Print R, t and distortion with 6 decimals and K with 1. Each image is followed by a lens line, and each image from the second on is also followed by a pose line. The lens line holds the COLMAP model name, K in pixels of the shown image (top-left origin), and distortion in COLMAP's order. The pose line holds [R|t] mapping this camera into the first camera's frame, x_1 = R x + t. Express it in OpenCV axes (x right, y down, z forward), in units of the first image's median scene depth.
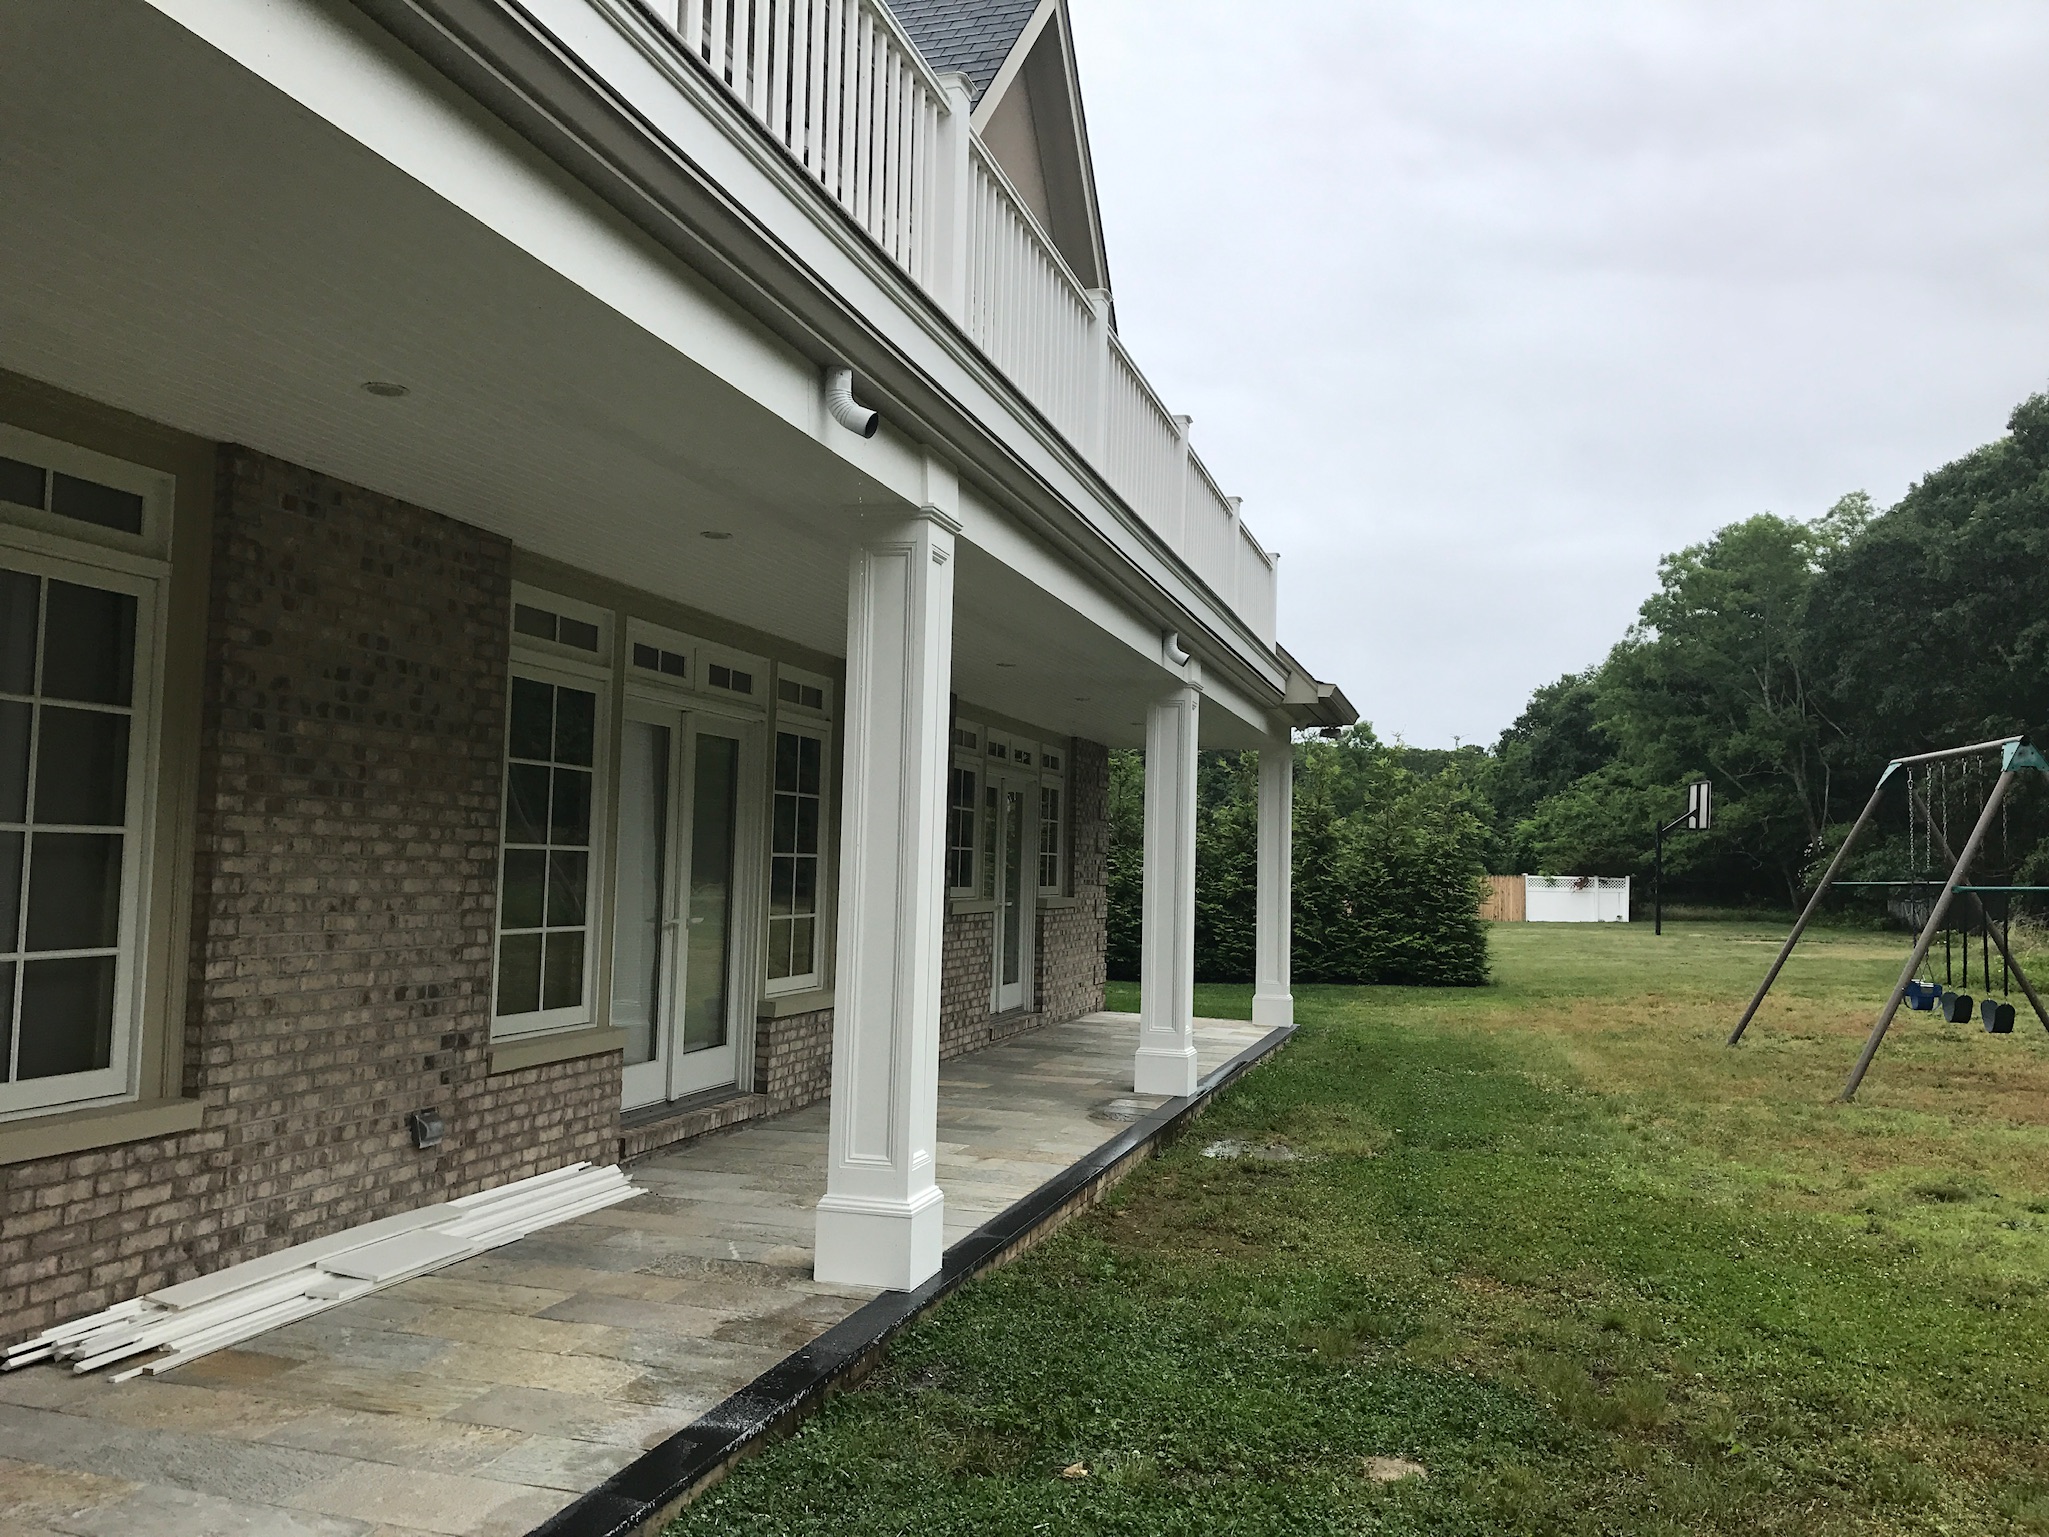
lens RADIAL K [[1681.0, 0, 1024.5], [0, 1681.0, 768.5], [0, 0, 1]] dist [0.036036, -0.006691]
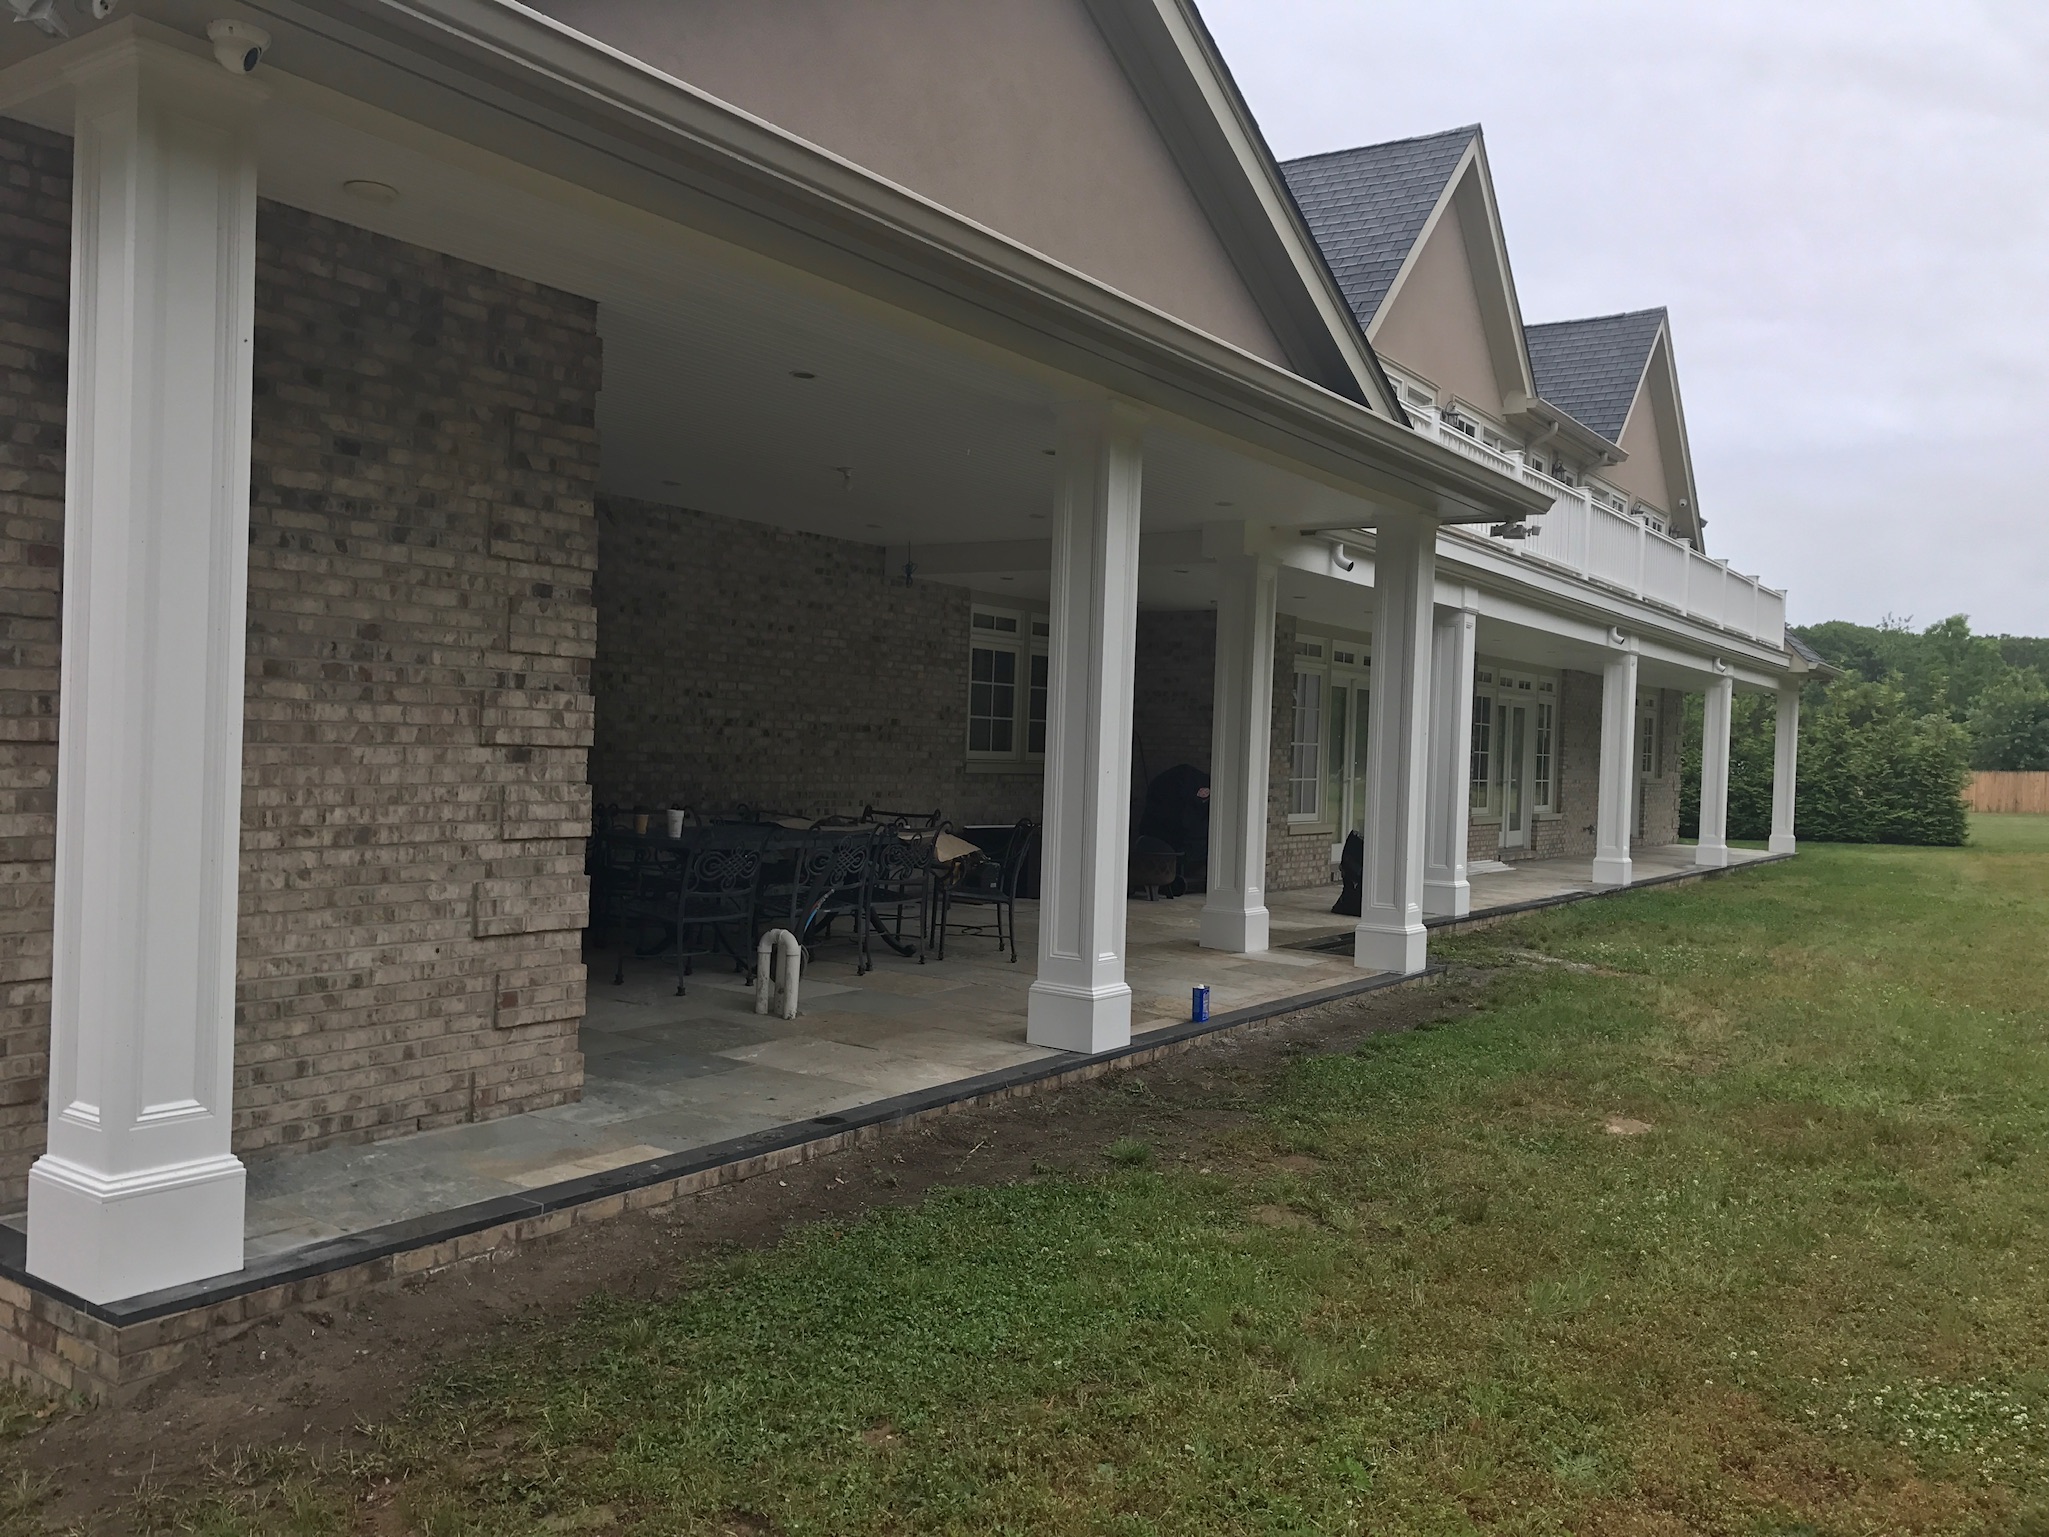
lens RADIAL K [[1681.0, 0, 1024.5], [0, 1681.0, 768.5], [0, 0, 1]] dist [0.036036, -0.006691]
pose [[0.950898, 0.009461, -0.309359, -0.040592], [0.010134, 0.998045, 0.061673, -0.035294], [0.309338, -0.061780, 0.948943, -0.629231]]
